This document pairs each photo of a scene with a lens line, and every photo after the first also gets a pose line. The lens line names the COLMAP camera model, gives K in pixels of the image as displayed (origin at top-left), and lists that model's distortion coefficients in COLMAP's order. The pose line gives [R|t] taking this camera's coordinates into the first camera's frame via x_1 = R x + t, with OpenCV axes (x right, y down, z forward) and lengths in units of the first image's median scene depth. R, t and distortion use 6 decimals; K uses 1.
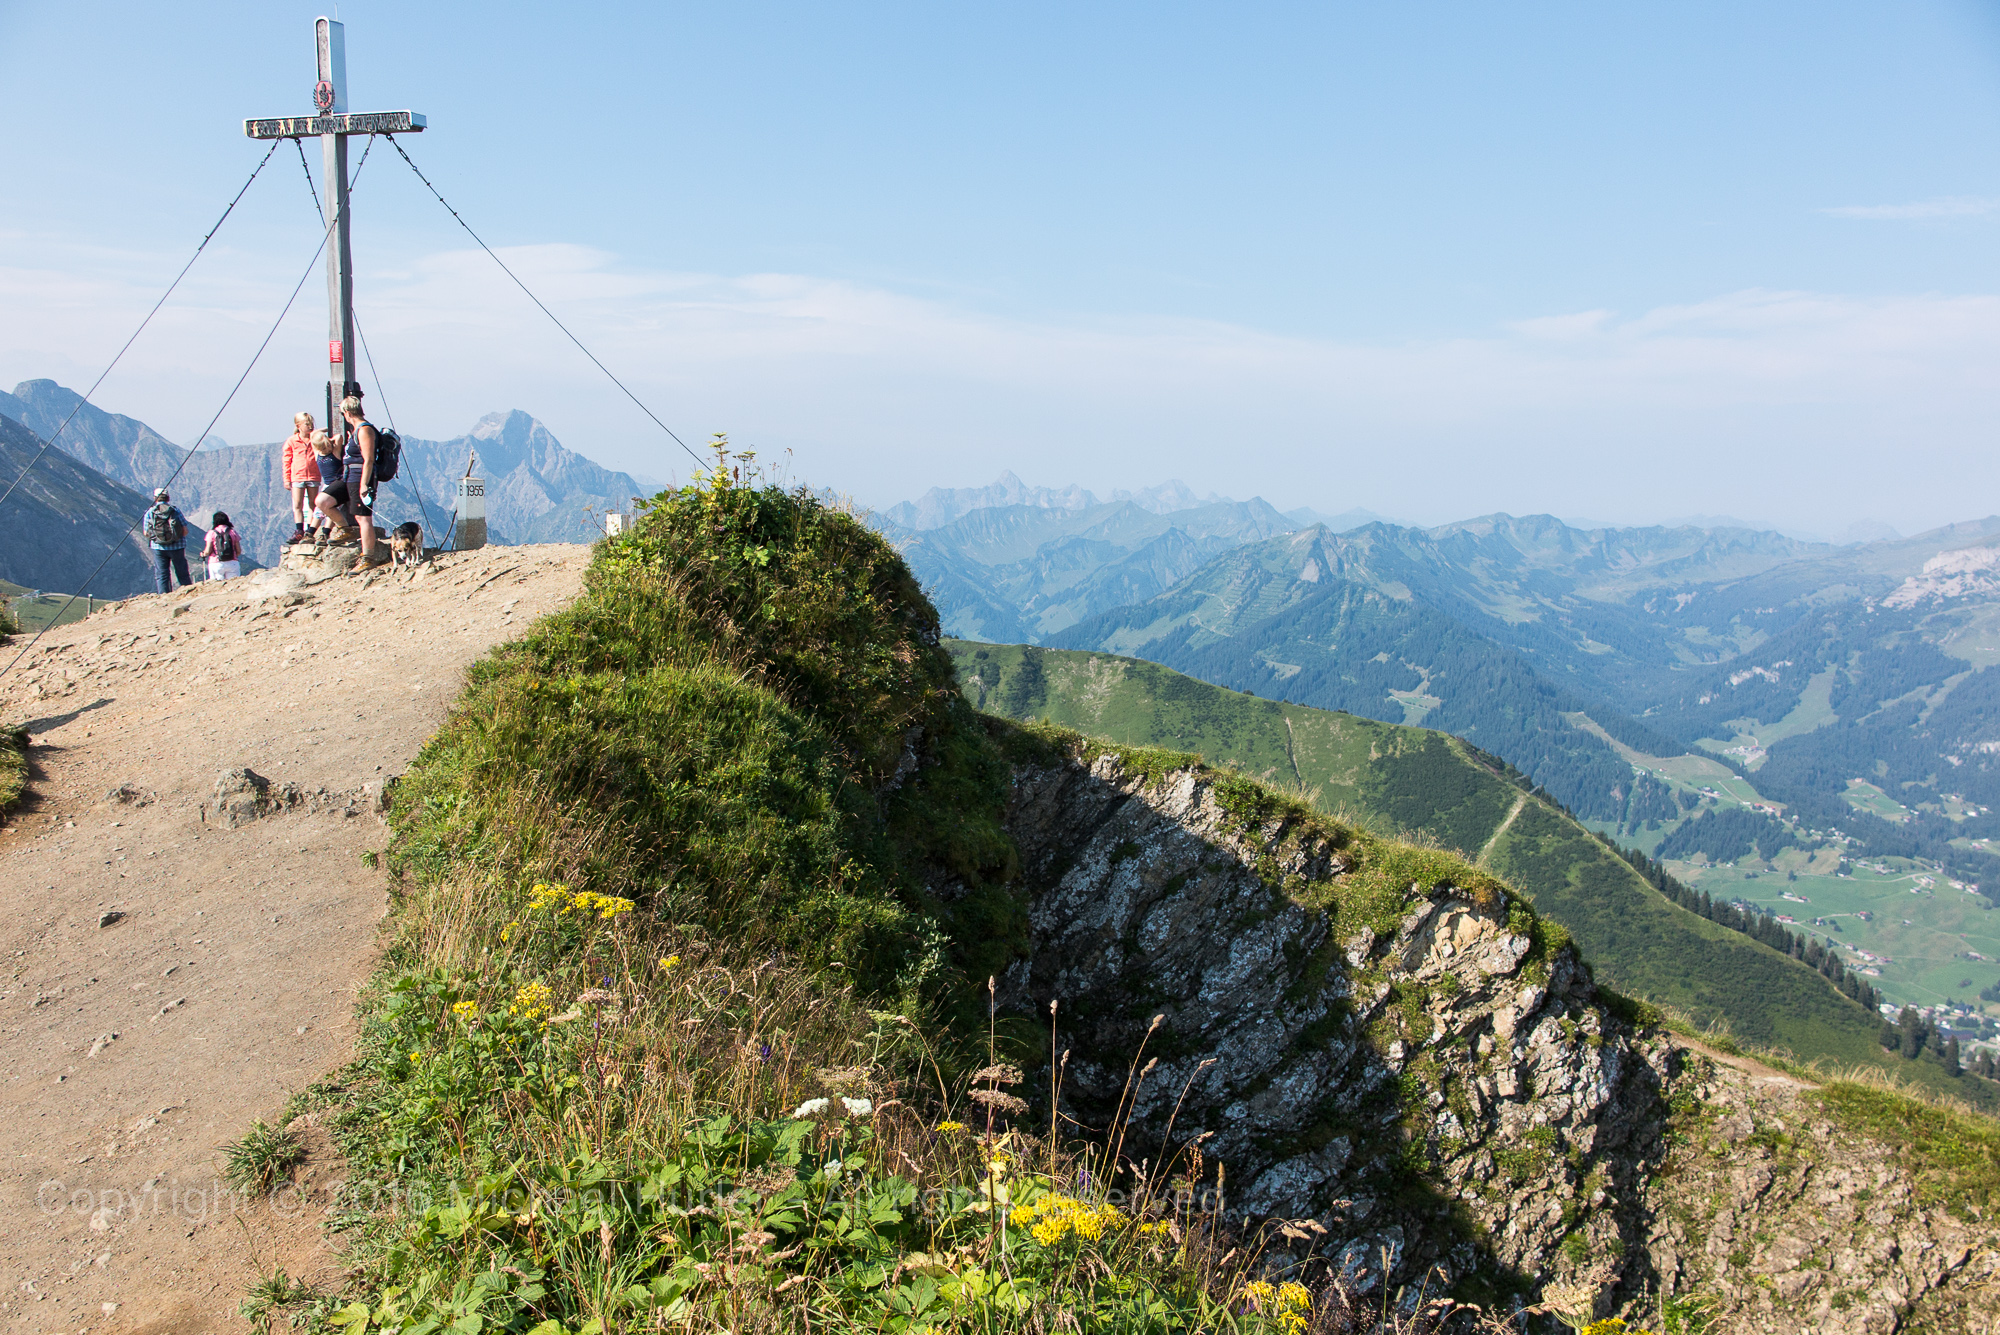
lens RADIAL K [[1734.9, 0, 1002.1], [0, 1734.9, 668.3], [0, 0, 1]] dist [0.041842, -0.012249]
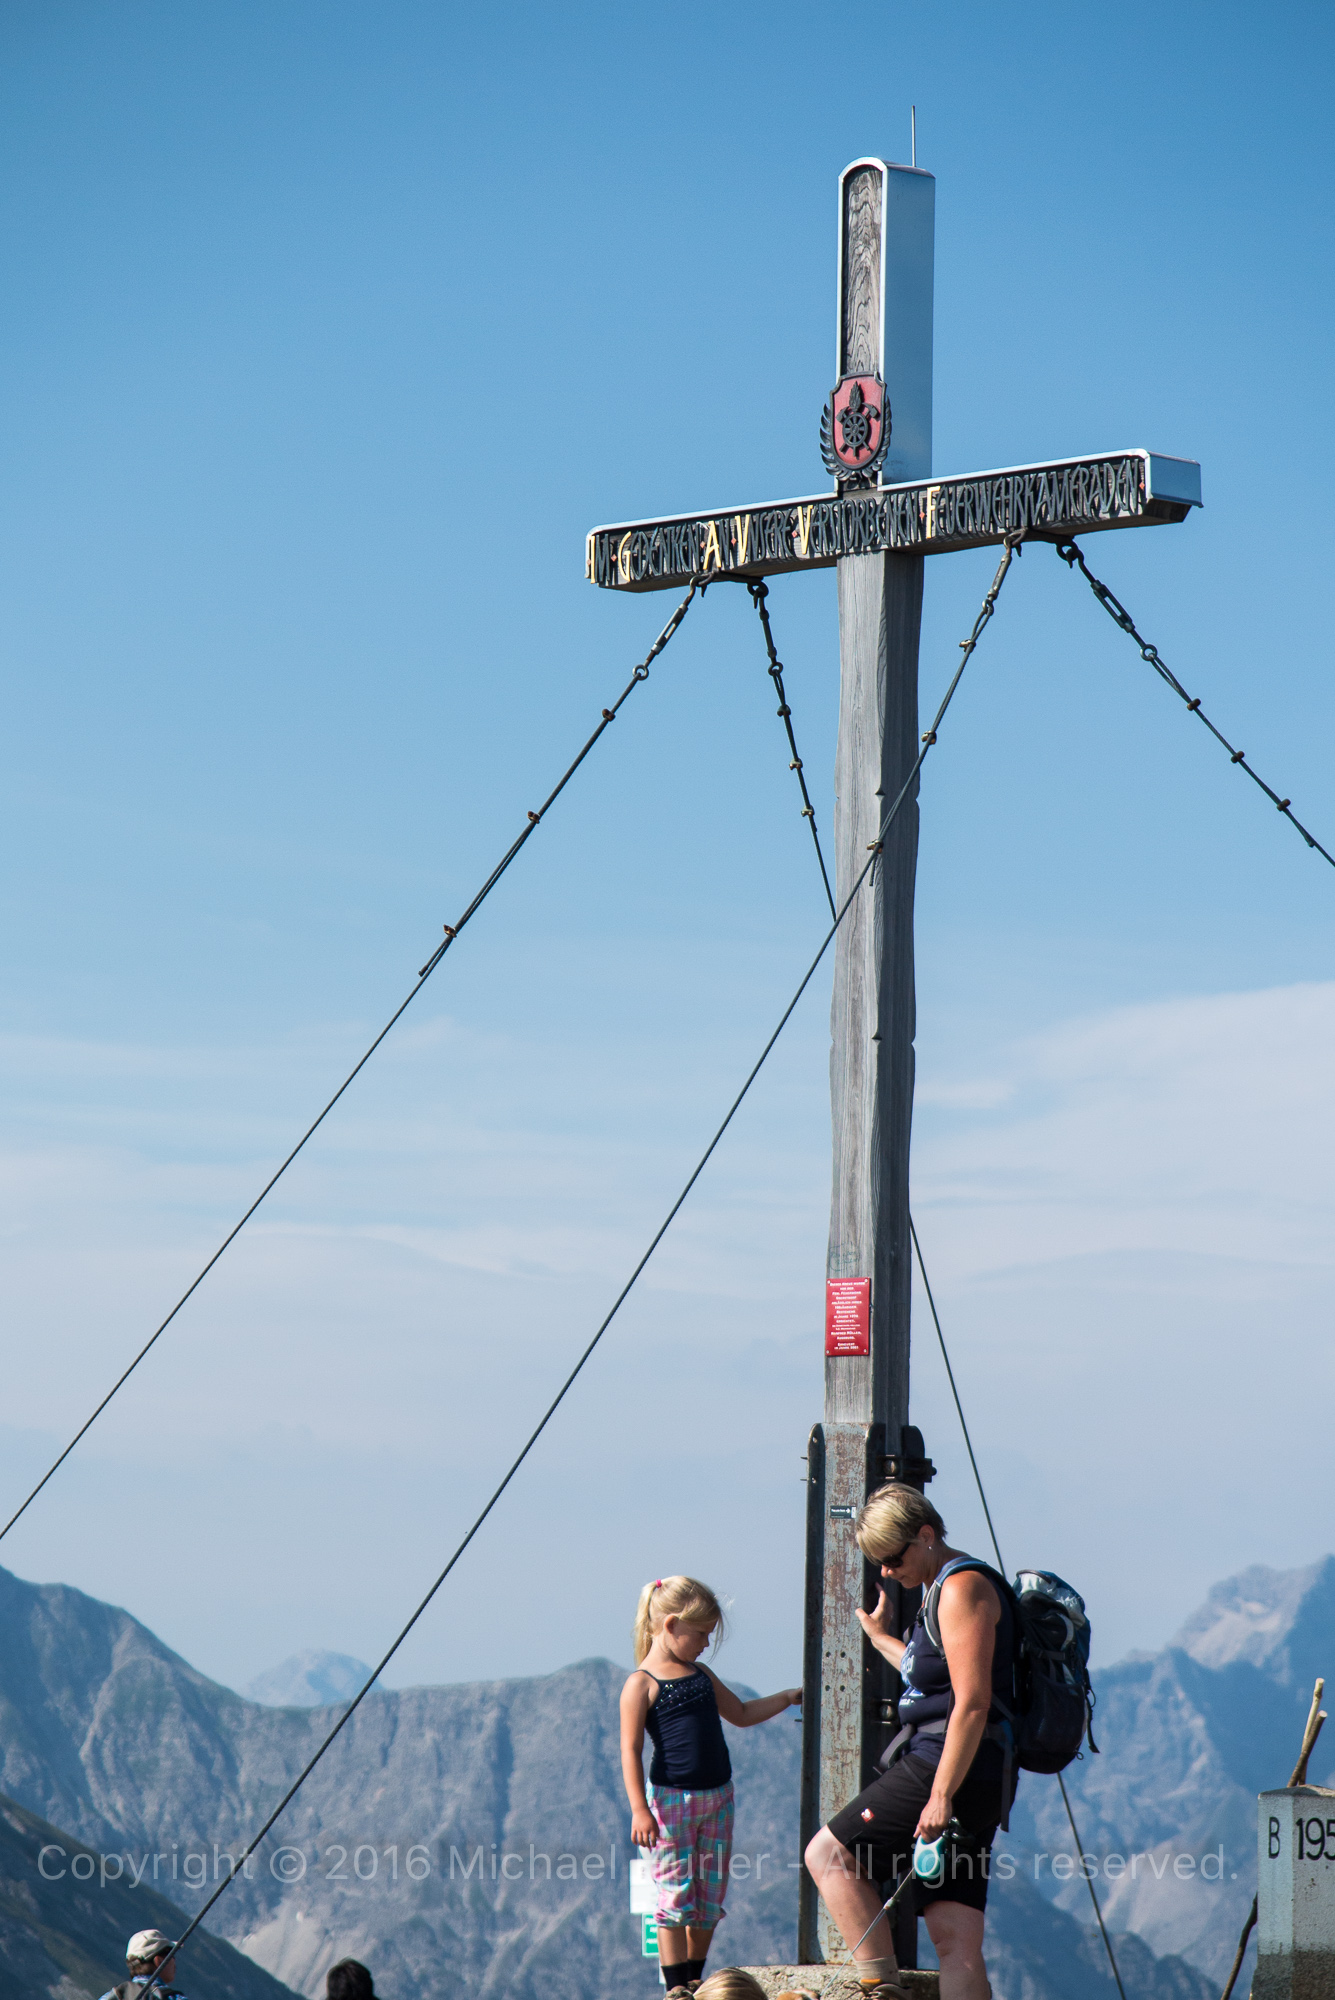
lens RADIAL K [[6516.2, 0, 701.4], [0, 6516.2, 1036.4], [0, 0, 1]] dist [0.615308, 0.000000]
pose [[0.933979, -0.033409, -0.355761, -0.024664], [-0.047190, 0.975367, -0.215483, -0.001778], [0.354197, 0.218045, 0.909396, 0.034680]]
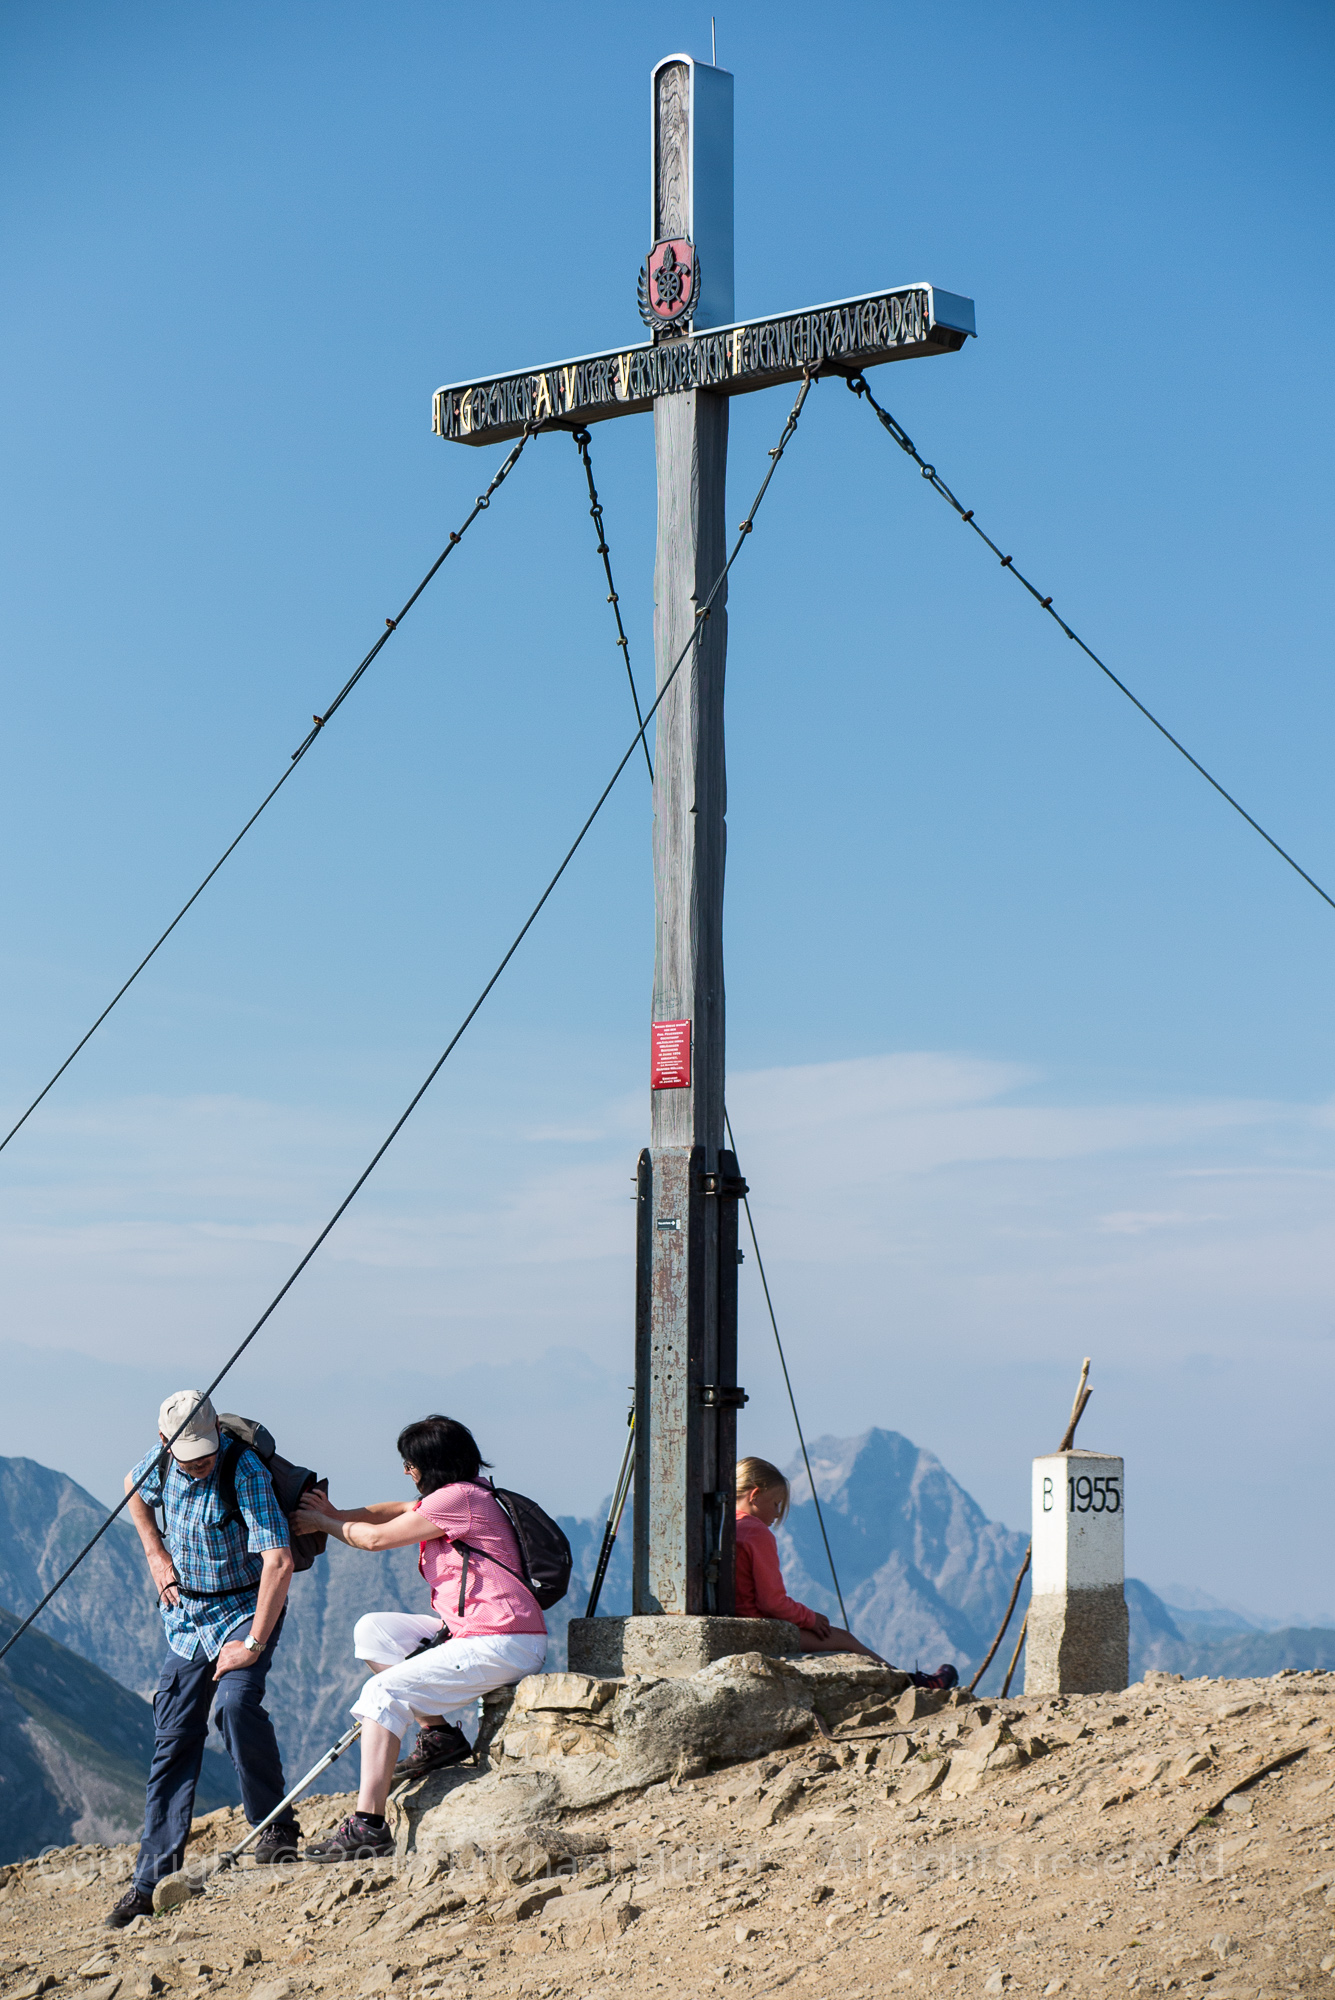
lens RADIAL K [[4391.8, 0, 663.2], [0, 4391.8, 996.5], [0, 0, 1]] dist [0.051976, 0.000000]
pose [[0.949644, -0.048002, -0.309632, -0.090735], [-0.028060, 0.971196, -0.236623, -0.003512], [0.312072, 0.233396, 0.920944, 0.178831]]
